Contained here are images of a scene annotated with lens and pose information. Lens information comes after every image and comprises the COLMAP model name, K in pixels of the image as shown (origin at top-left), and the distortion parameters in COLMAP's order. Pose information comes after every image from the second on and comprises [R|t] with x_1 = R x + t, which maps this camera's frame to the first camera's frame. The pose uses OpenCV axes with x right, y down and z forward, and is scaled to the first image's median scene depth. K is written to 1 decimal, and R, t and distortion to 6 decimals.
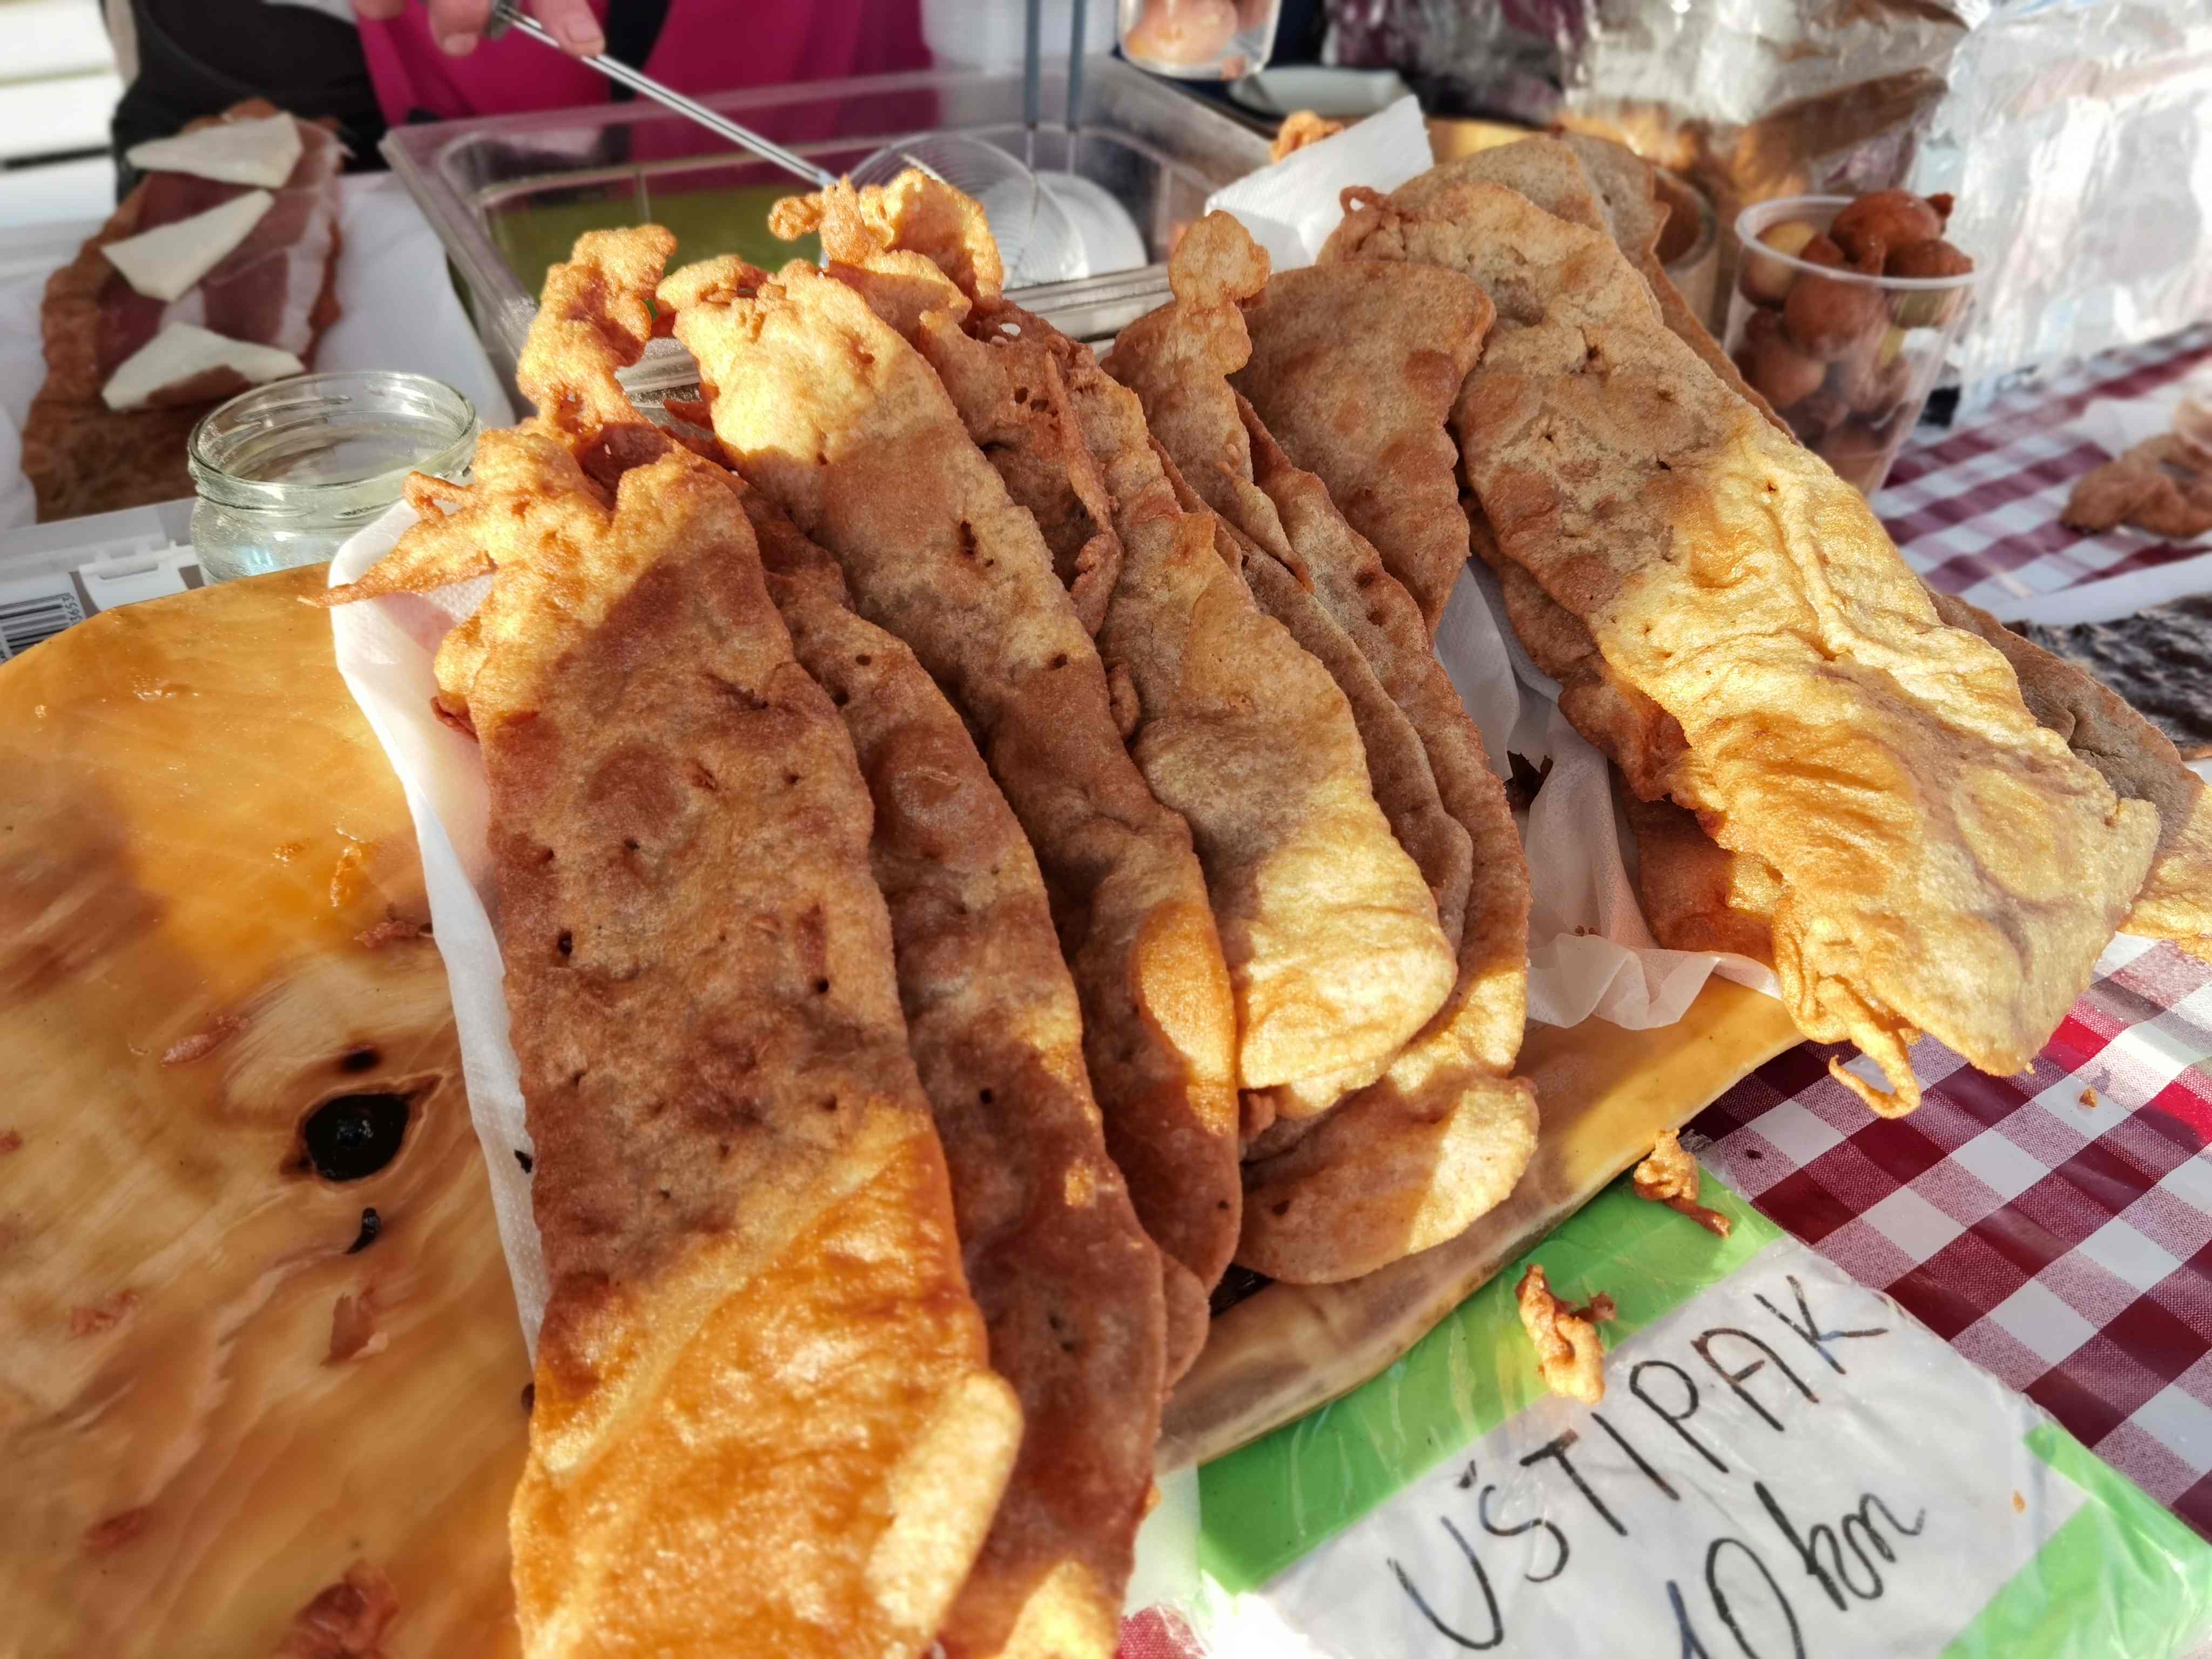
lens RADIAL K [[1750.3, 0, 1106.0], [0, 1750.3, 829.5], [0, 0, 1]] dist [-0.002867, 0.002330]
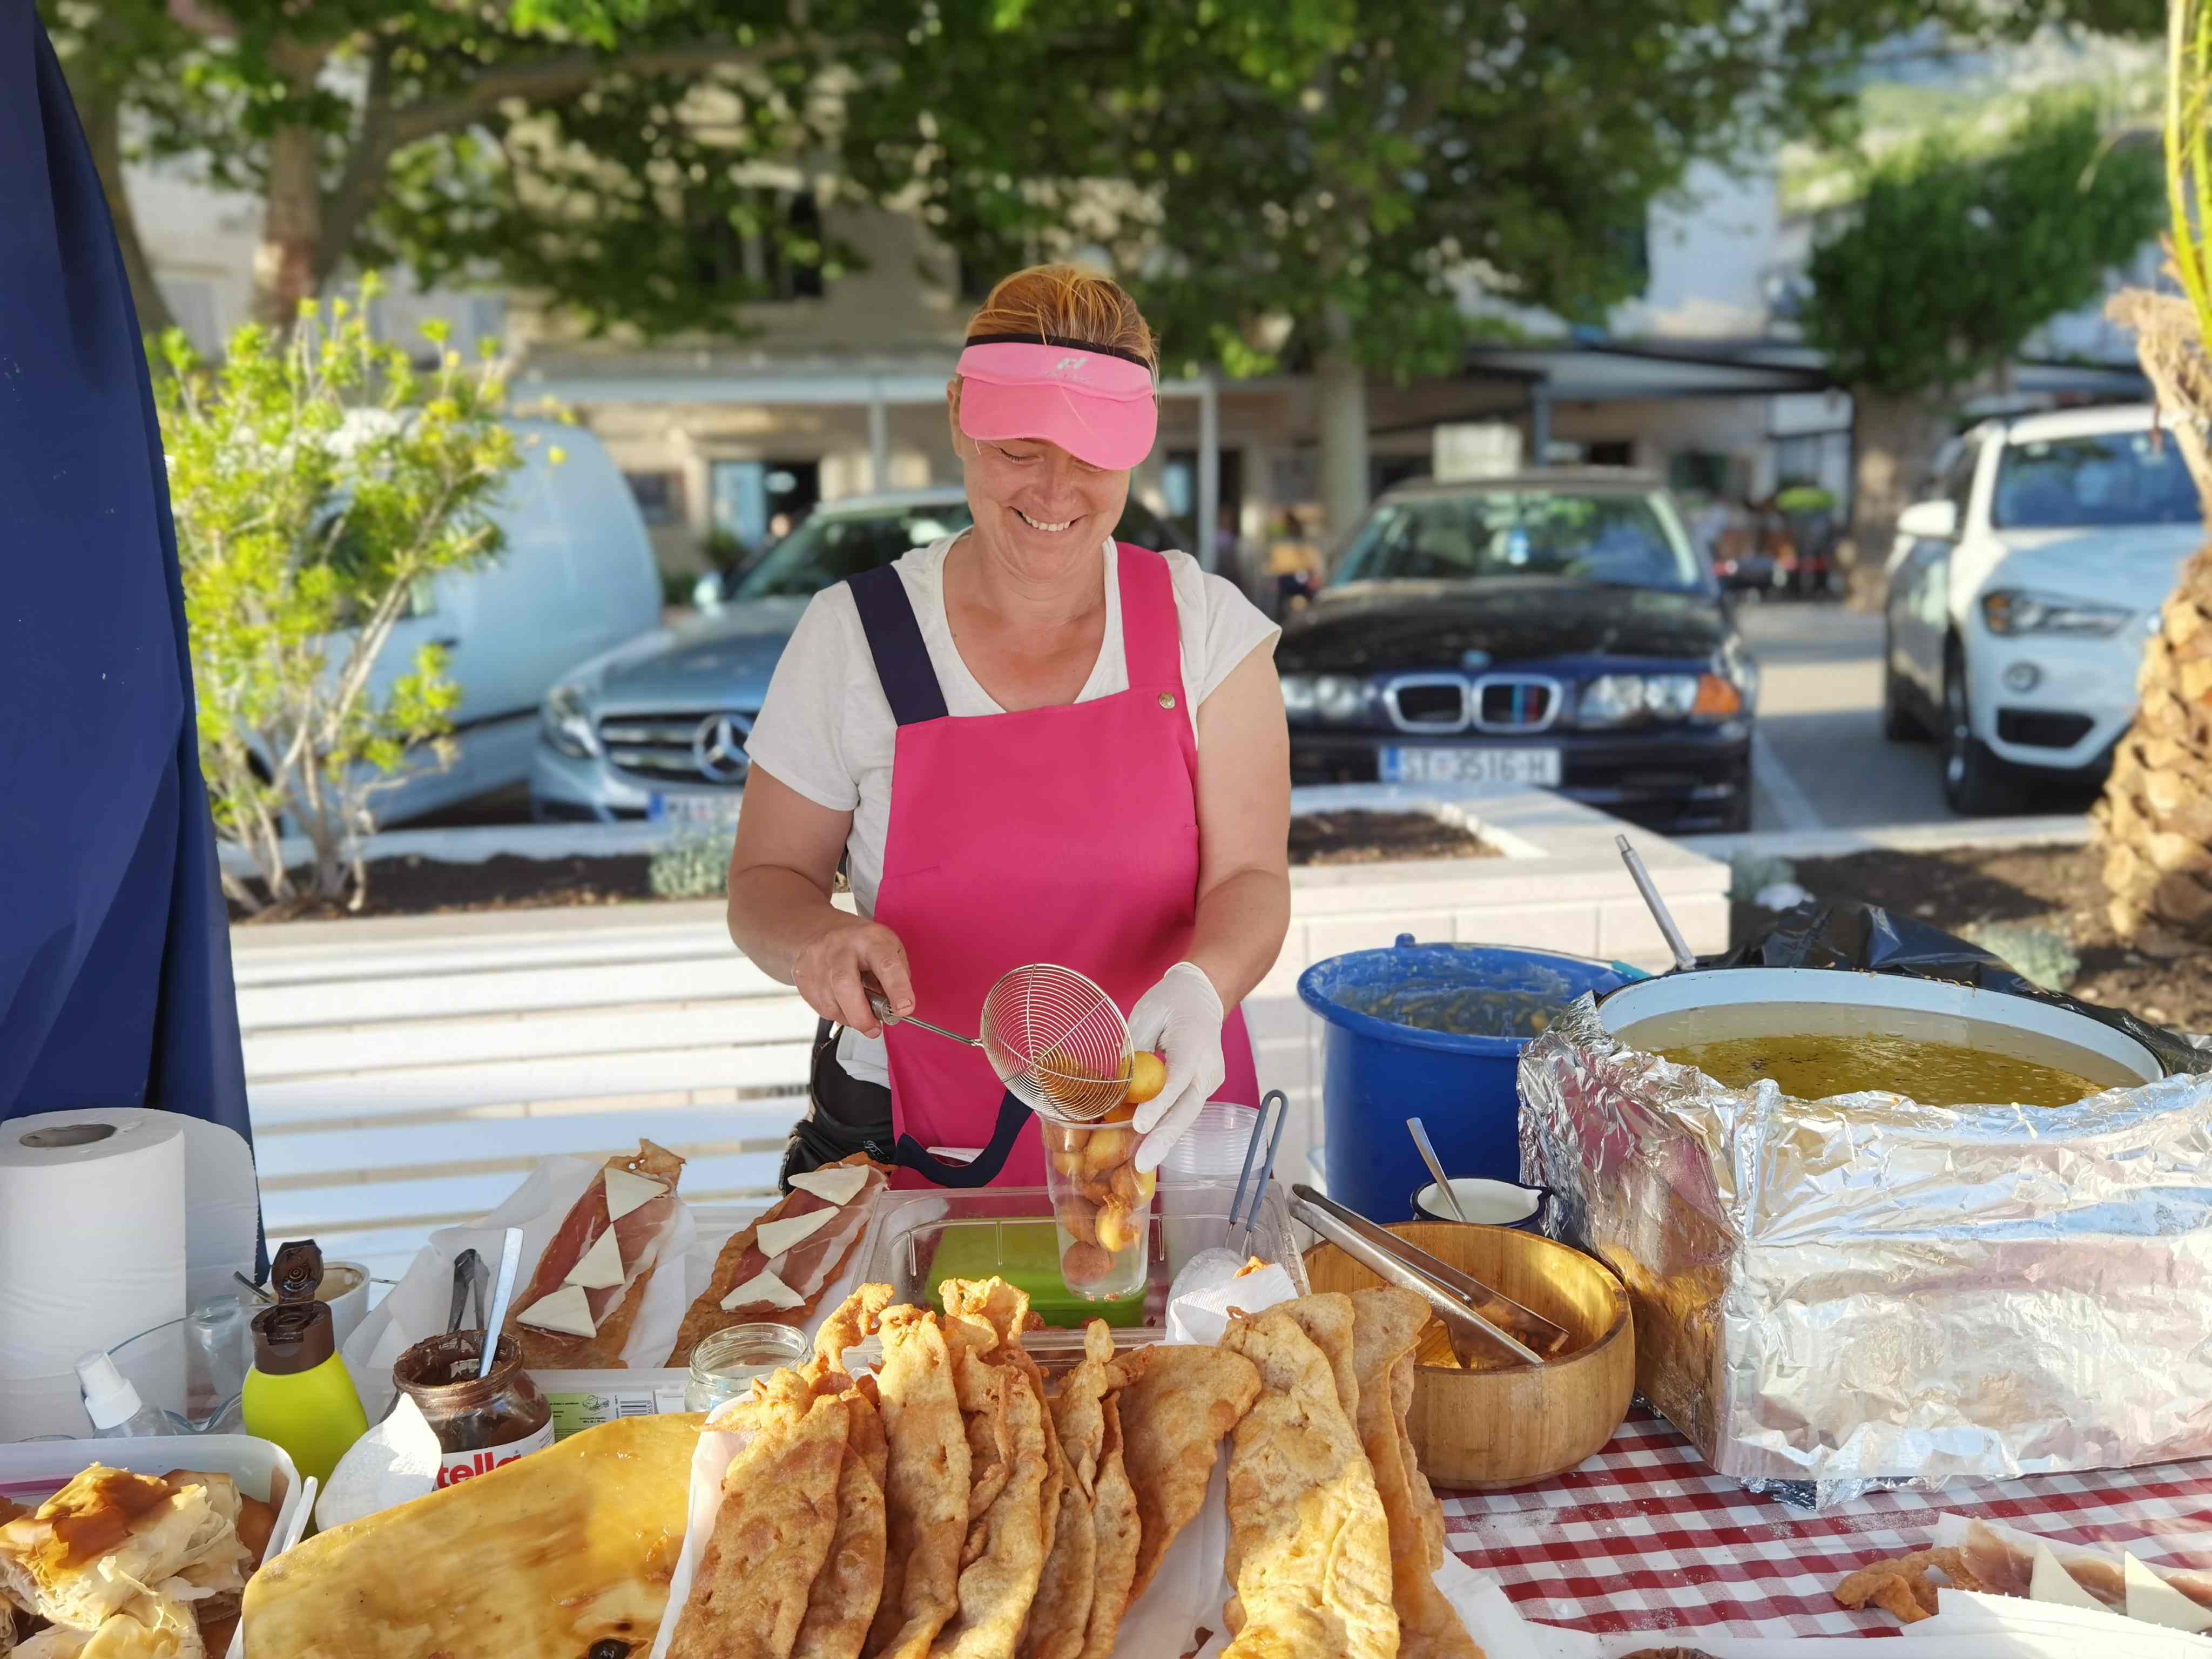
lens RADIAL K [[1750.3, 0, 1106.0], [0, 1750.3, 829.5], [0, 0, 1]] dist [-0.002867, 0.002330]
pose [[0.887045, 0.027090, -0.460888, 1.039687], [-0.238024, 0.882213, -0.406257, -0.013853], [0.395596, 0.470070, 0.789011, -0.968401]]
